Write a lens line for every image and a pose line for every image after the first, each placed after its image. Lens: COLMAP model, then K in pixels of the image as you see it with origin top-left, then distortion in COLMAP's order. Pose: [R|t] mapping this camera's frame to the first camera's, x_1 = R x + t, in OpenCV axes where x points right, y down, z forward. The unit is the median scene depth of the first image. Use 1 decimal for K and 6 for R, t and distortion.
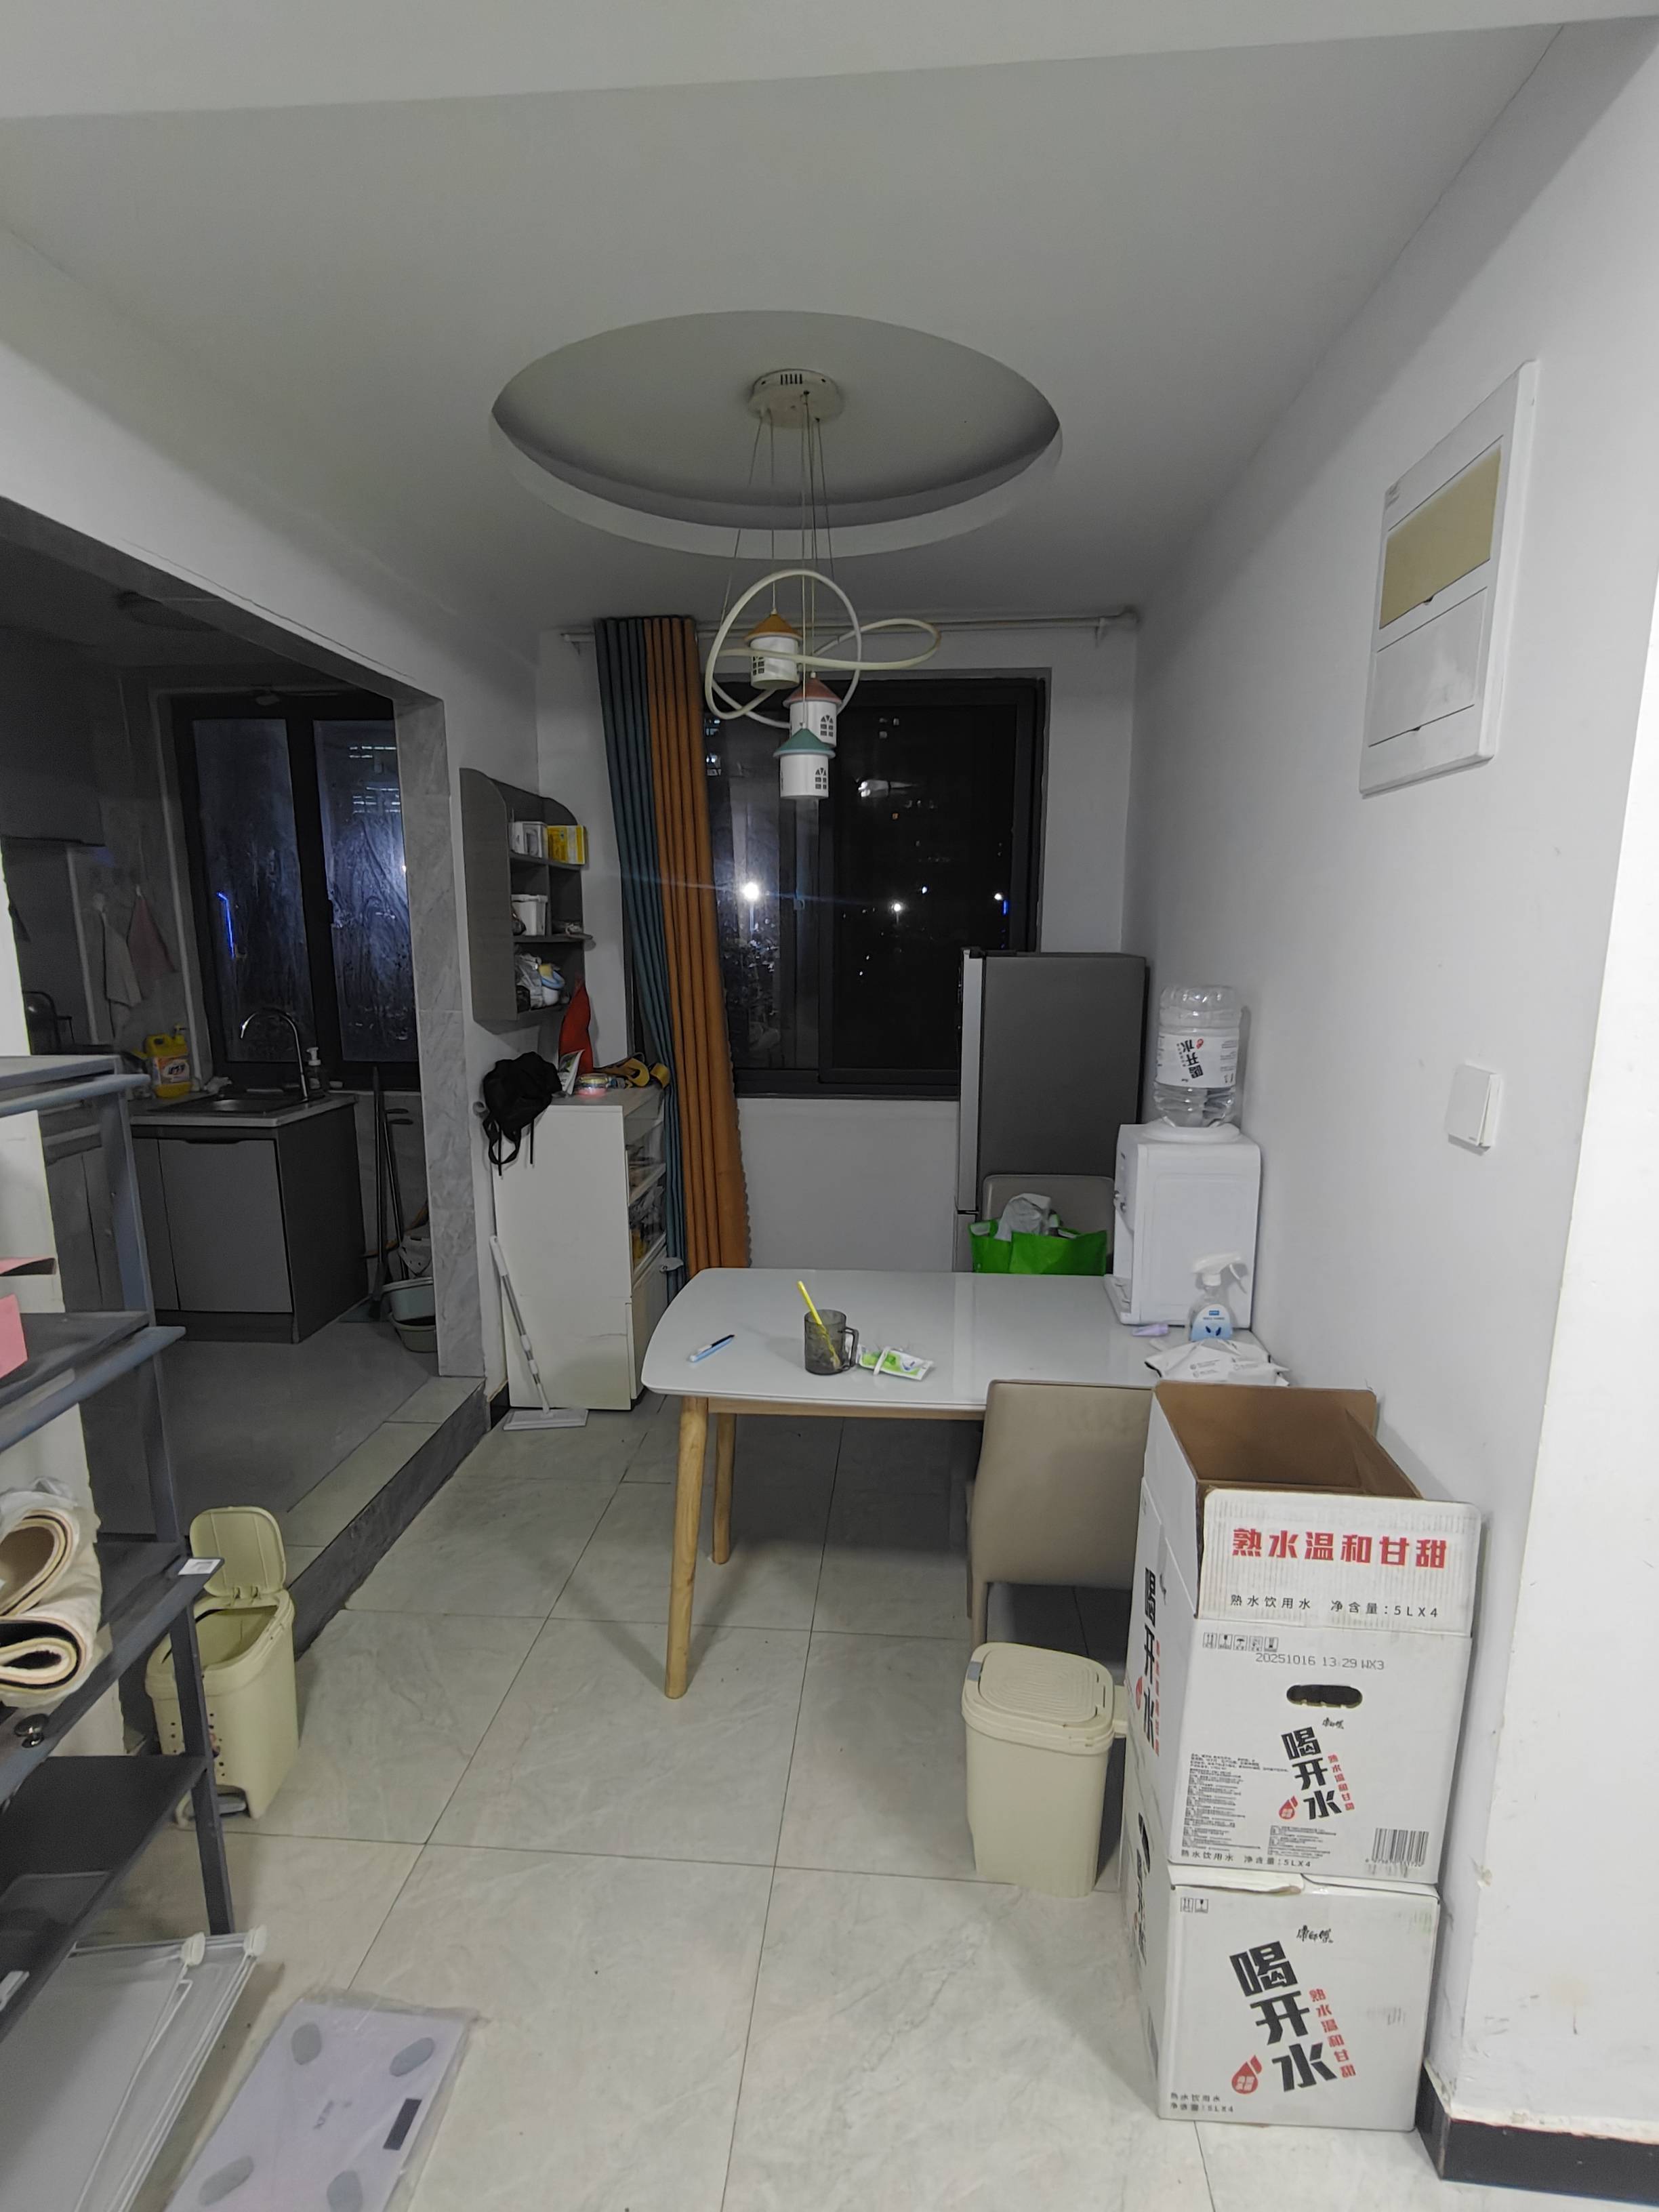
lens RADIAL K [[1051.6, 0, 827.1], [0, 1051.6, 1116.0], [0, 0, 1]] dist [0.001780, 0.001059]
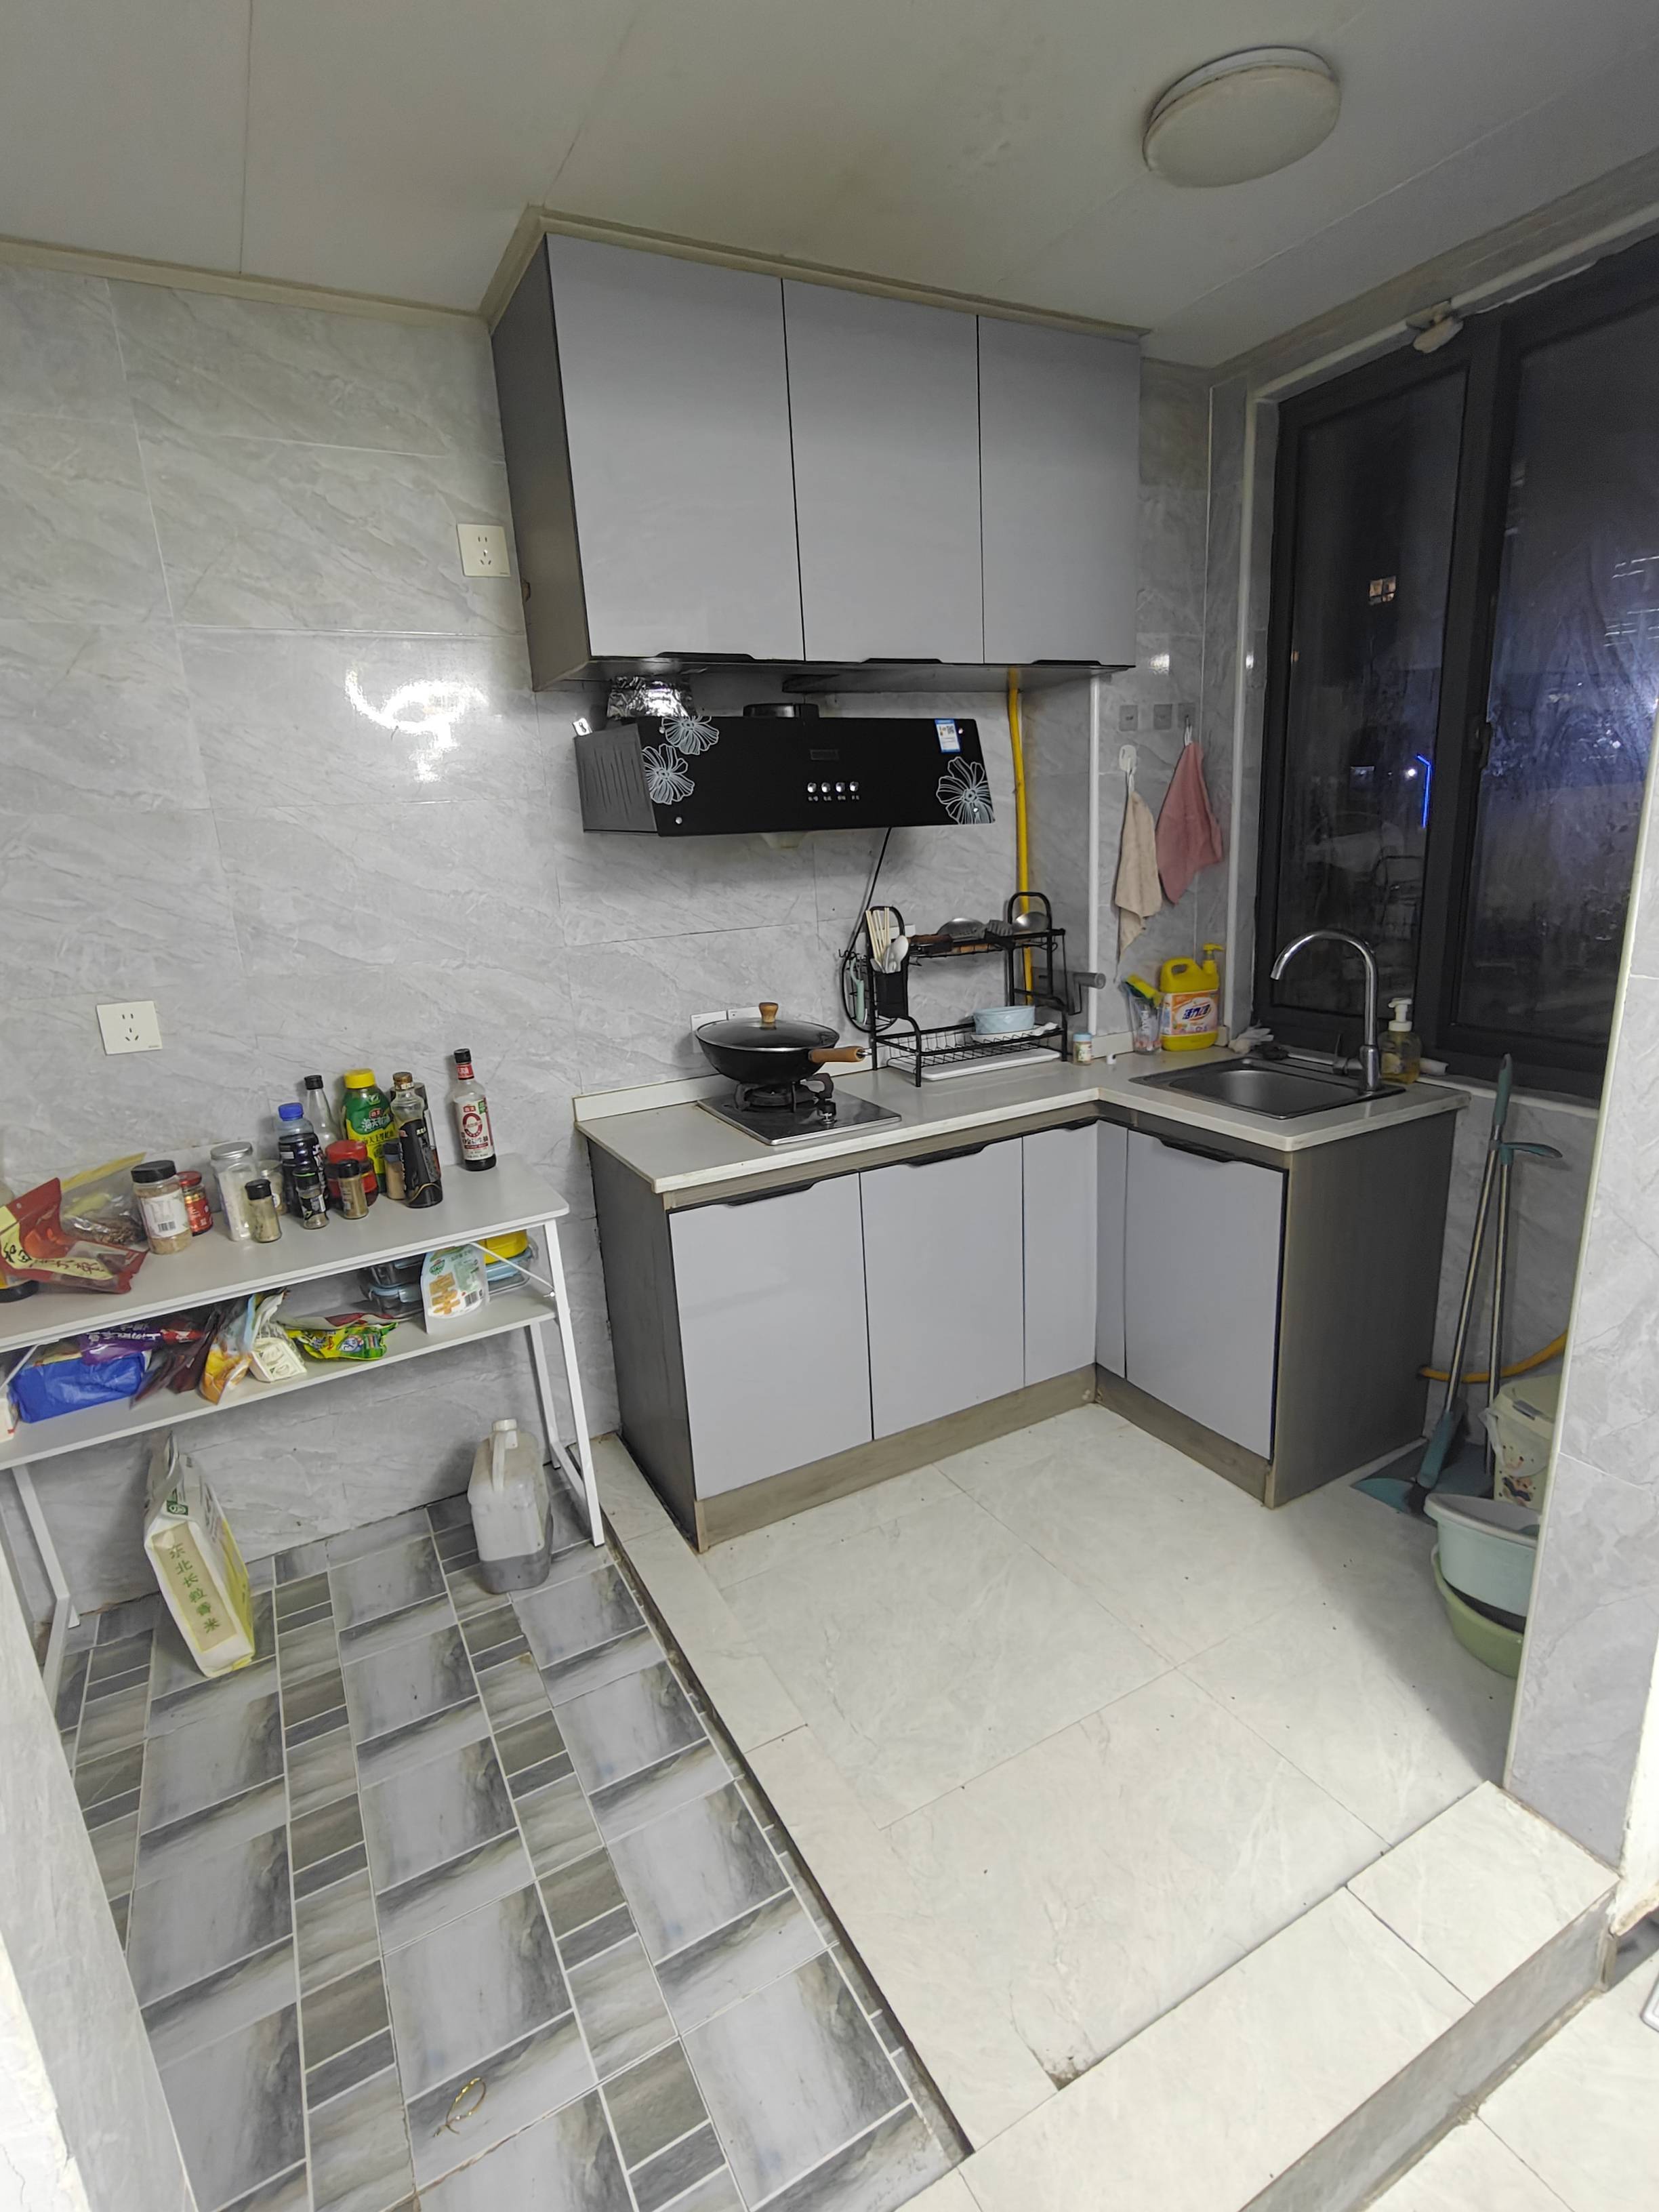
lens RADIAL K [[1092.6, 0, 828.5], [0, 1092.6, 1126.5], [0, 0, 1]] dist [0.000306, 0.002572]
pose [[0.543857, 0.193576, -0.816547, -0.167884], [-0.098160, 0.981026, 0.167190, -0.066607], [0.833417, -0.010776, 0.552539, 0.426787]]
